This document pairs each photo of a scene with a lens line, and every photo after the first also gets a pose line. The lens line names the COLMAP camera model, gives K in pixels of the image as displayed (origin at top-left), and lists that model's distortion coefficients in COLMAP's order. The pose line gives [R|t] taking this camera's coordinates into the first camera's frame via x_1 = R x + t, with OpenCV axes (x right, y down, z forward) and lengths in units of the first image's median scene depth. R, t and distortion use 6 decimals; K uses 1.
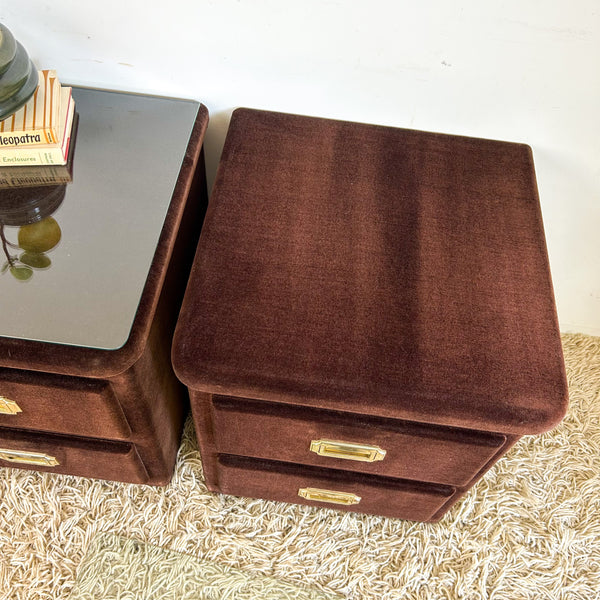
lens RADIAL K [[617.9, 0, 298.3], [0, 617.9, 304.7], [0, 0, 1]] dist [0.017164, 0.000000]
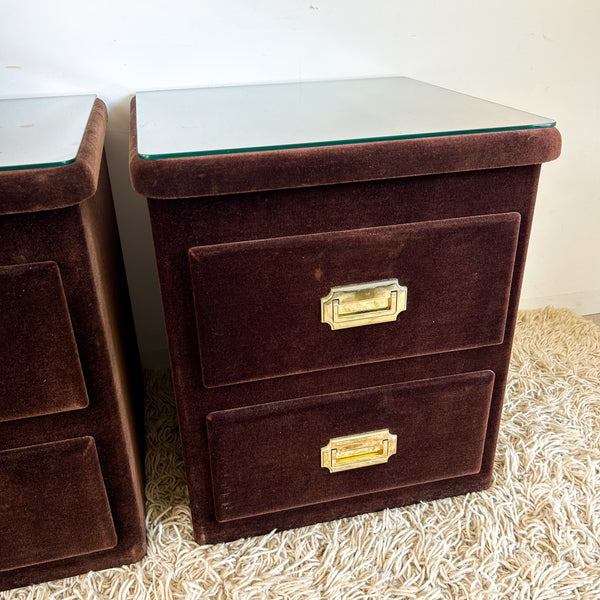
lens RADIAL K [[617.9, 0, 303.0], [0, 617.9, 302.1], [0, 0, 1]] dist [0.017164, 0.000000]
pose [[0.933100, -0.235106, 0.272122, -0.168804], [0.337439, 0.834038, -0.436481, 0.430308], [-0.124340, 0.499105, 0.857574, 0.225483]]
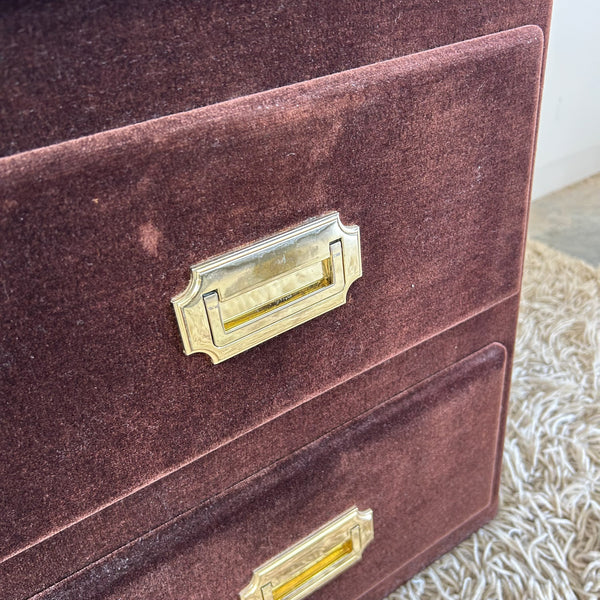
lens RADIAL K [[617.9, 0, 303.4], [0, 617.9, 293.9], [0, 0, 1]] dist [0.017164, 0.000000]
pose [[0.753032, -0.455687, 0.474650, -0.058537], [0.614249, 0.745456, -0.258831, 0.257440], [-0.235885, 0.486461, 0.841257, 0.533519]]
